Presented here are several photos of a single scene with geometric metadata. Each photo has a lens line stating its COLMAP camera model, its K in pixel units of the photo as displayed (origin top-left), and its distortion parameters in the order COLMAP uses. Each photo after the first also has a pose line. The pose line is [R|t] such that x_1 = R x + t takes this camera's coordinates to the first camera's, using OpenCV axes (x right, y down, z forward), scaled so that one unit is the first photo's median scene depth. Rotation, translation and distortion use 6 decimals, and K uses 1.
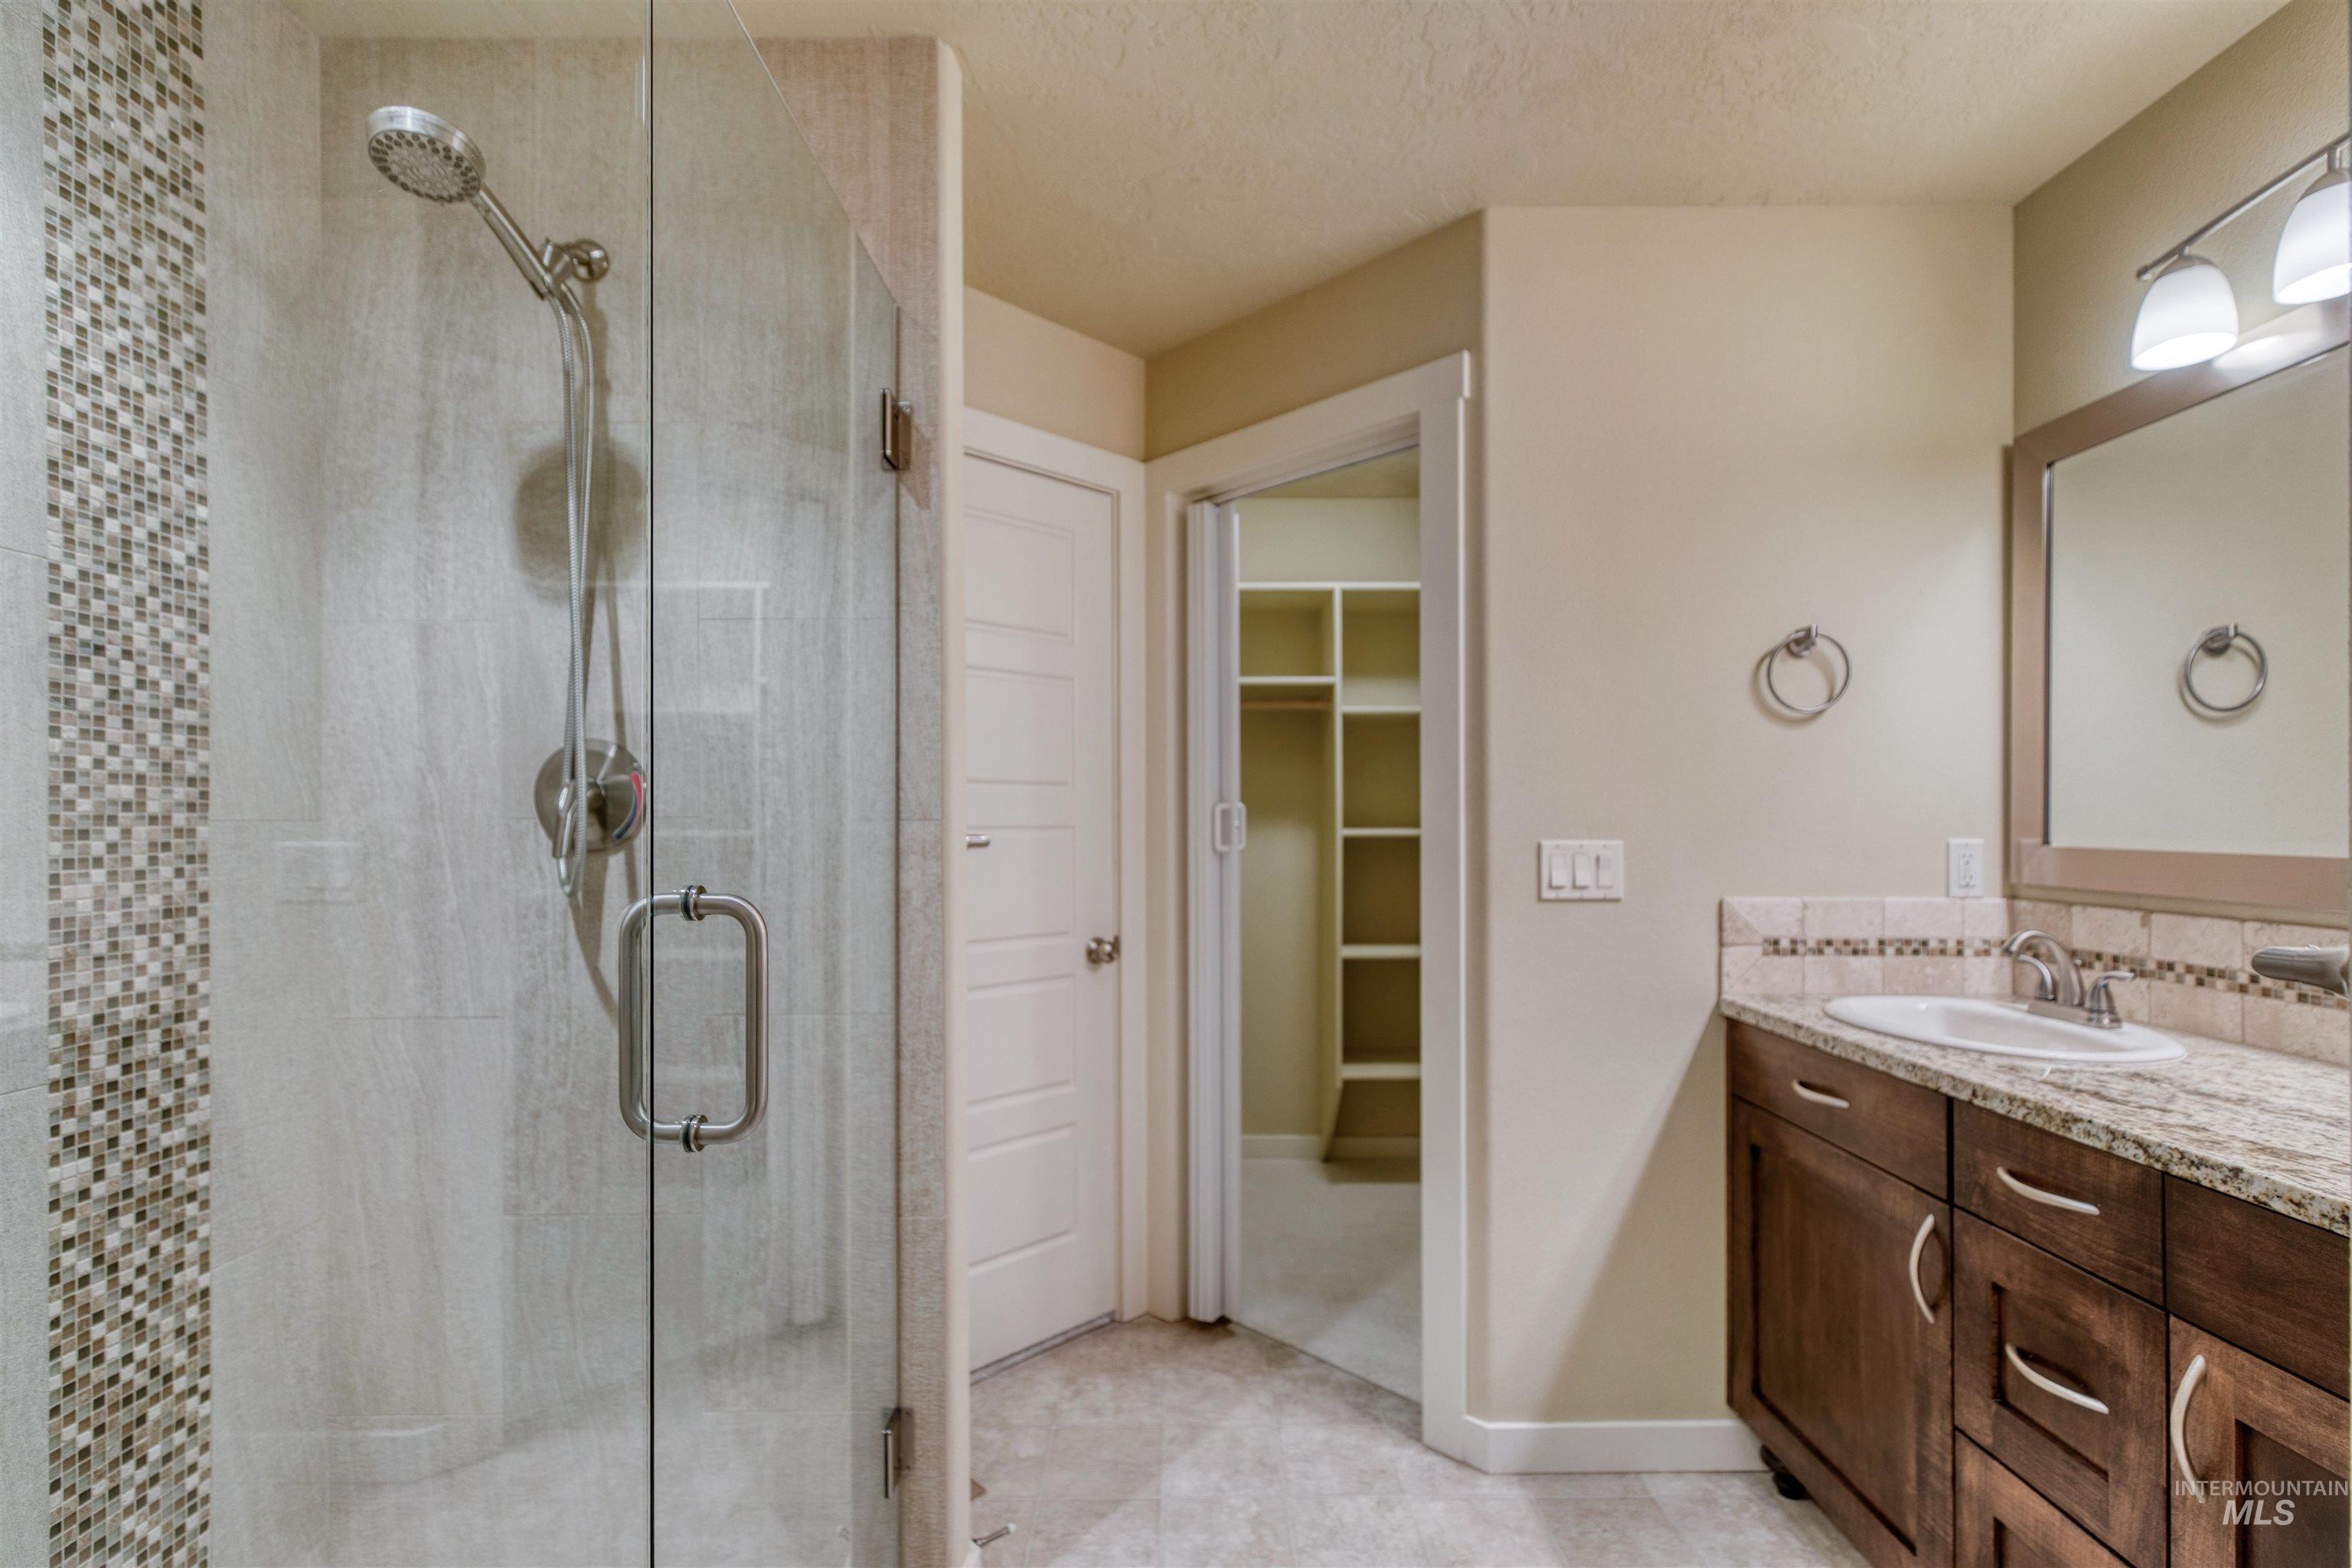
lens RADIAL K [[1061.8, 0, 1177.2], [0, 1061.8, 804.7], [0, 0, 1]] dist [0.006698, -0.001537]
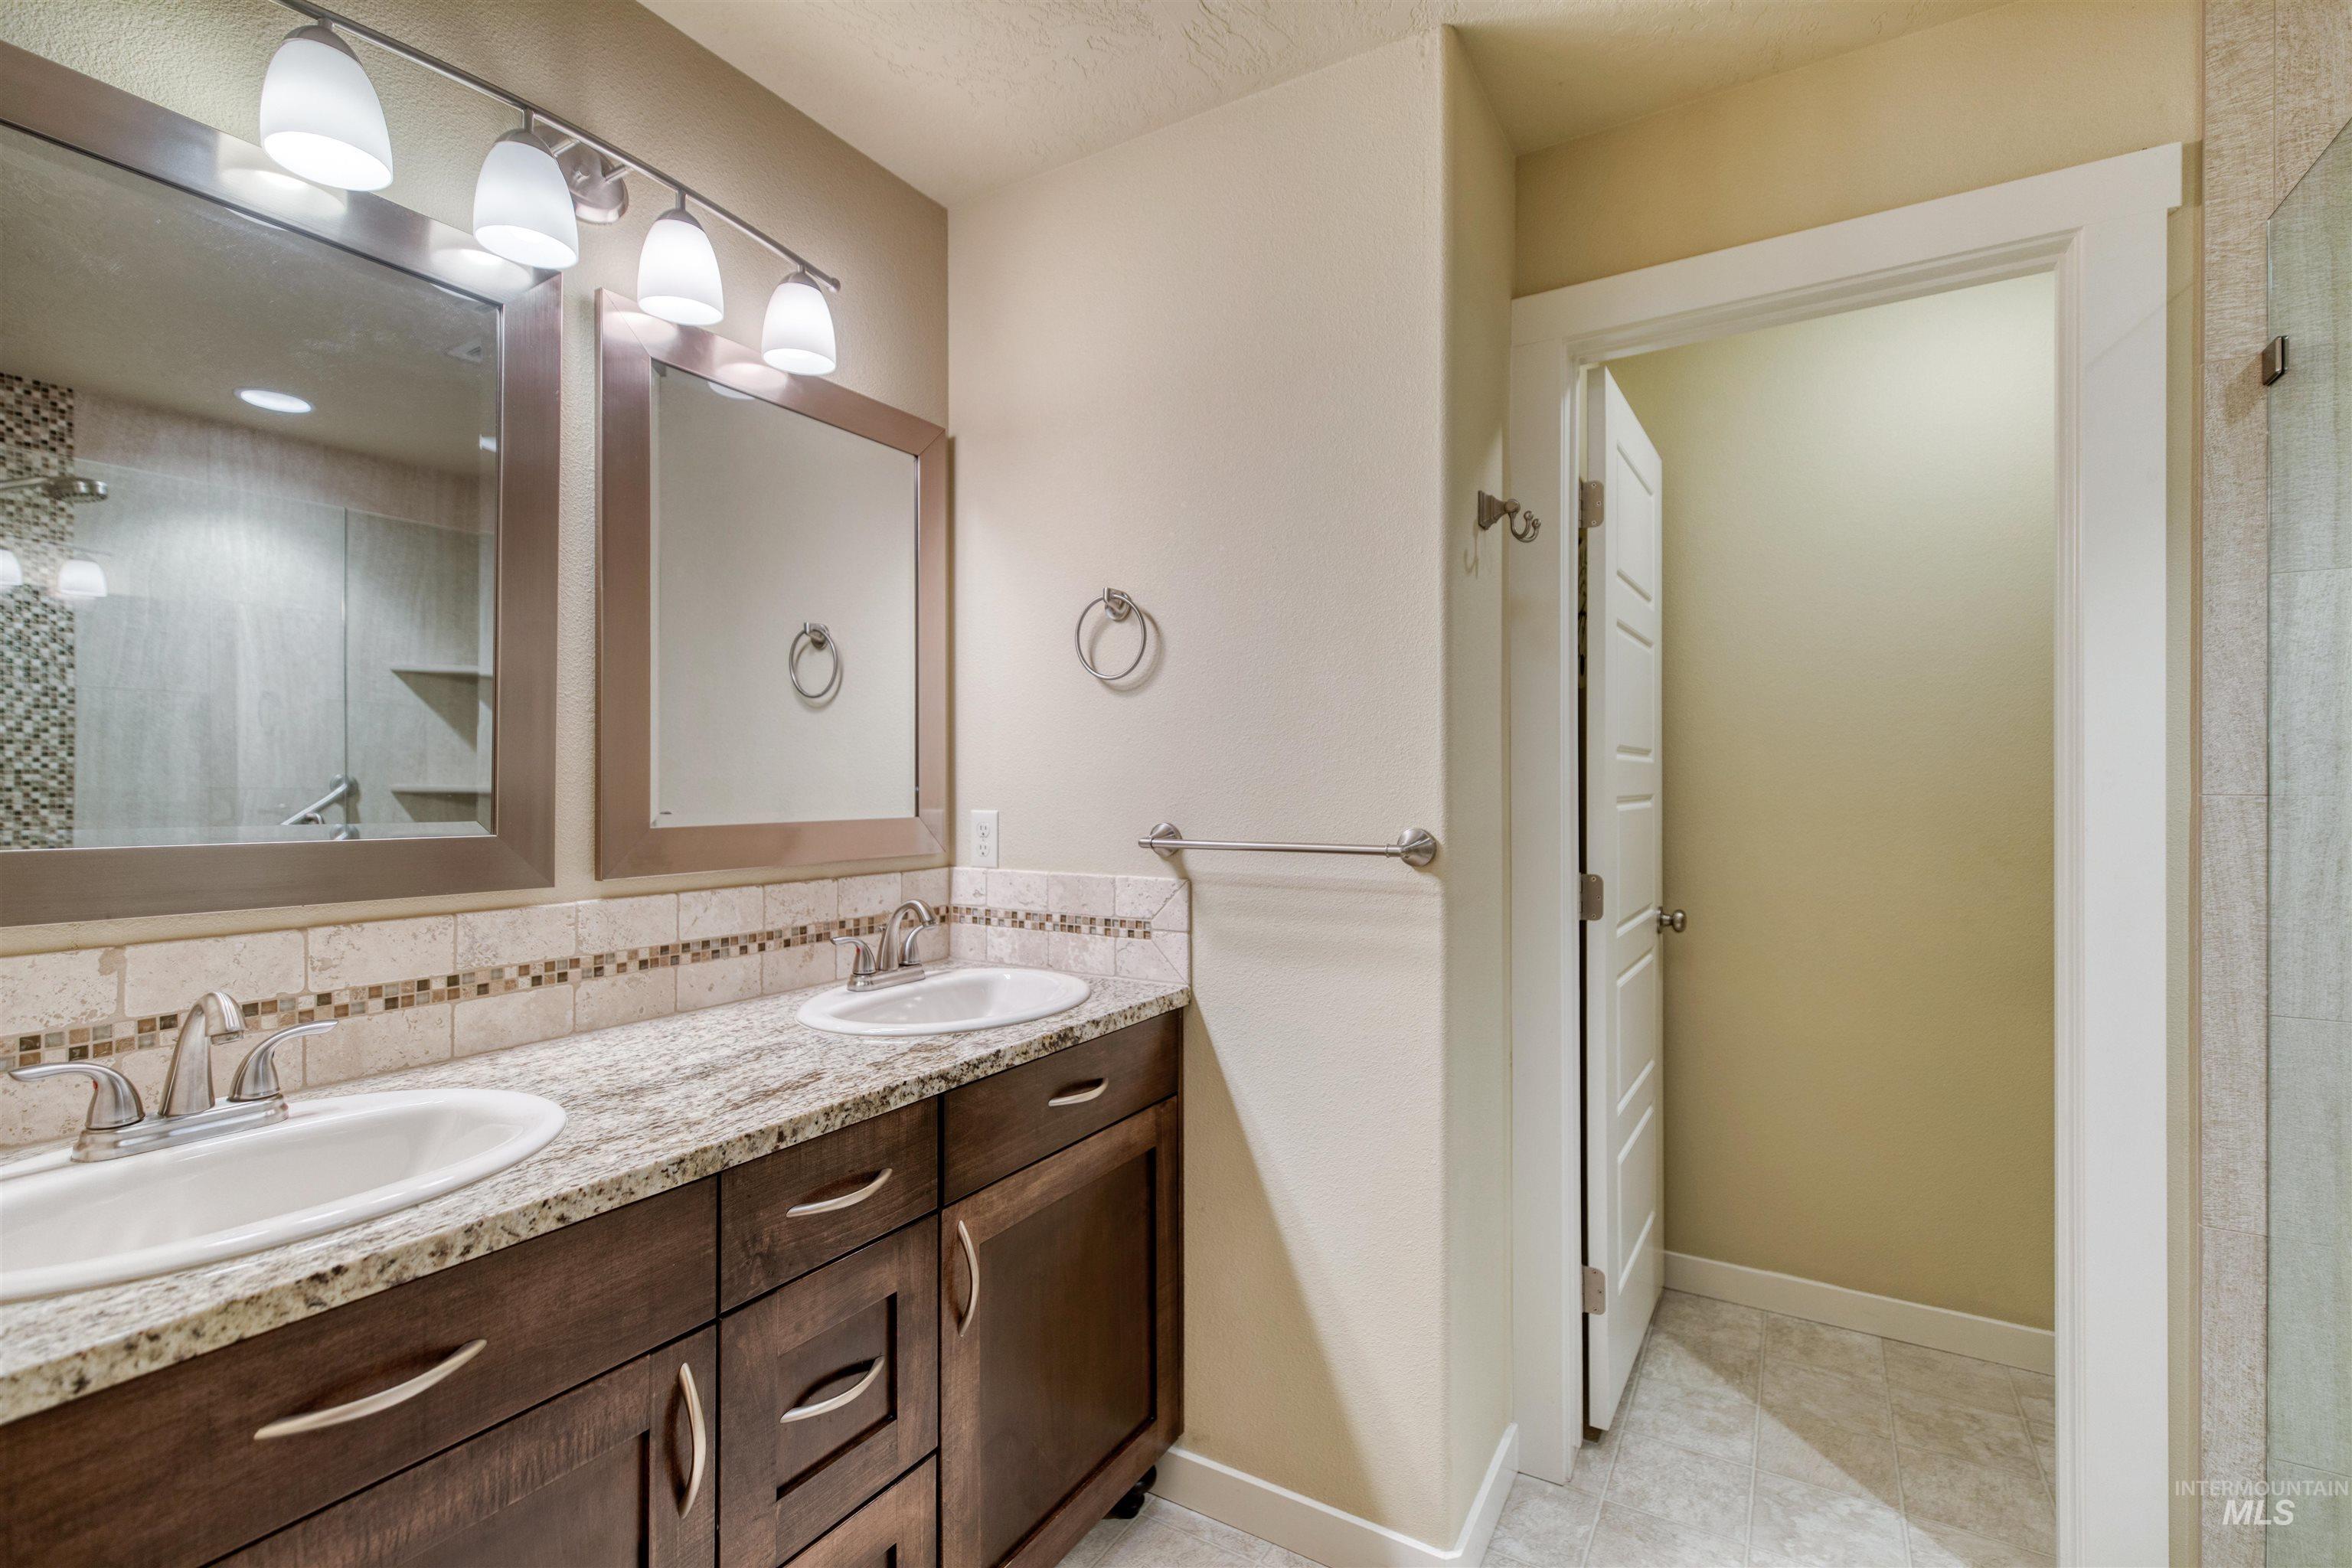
lens RADIAL K [[1061.8, 0, 1173.2], [0, 1061.8, 784.1], [0, 0, 1]] dist [0.006698, -0.001537]
pose [[-0.853932, -0.000711, 0.520384, 0.077895], [-0.007049, 0.999923, -0.010202, 0.009987], [-0.520337, -0.012380, -0.853872, 1.629606]]
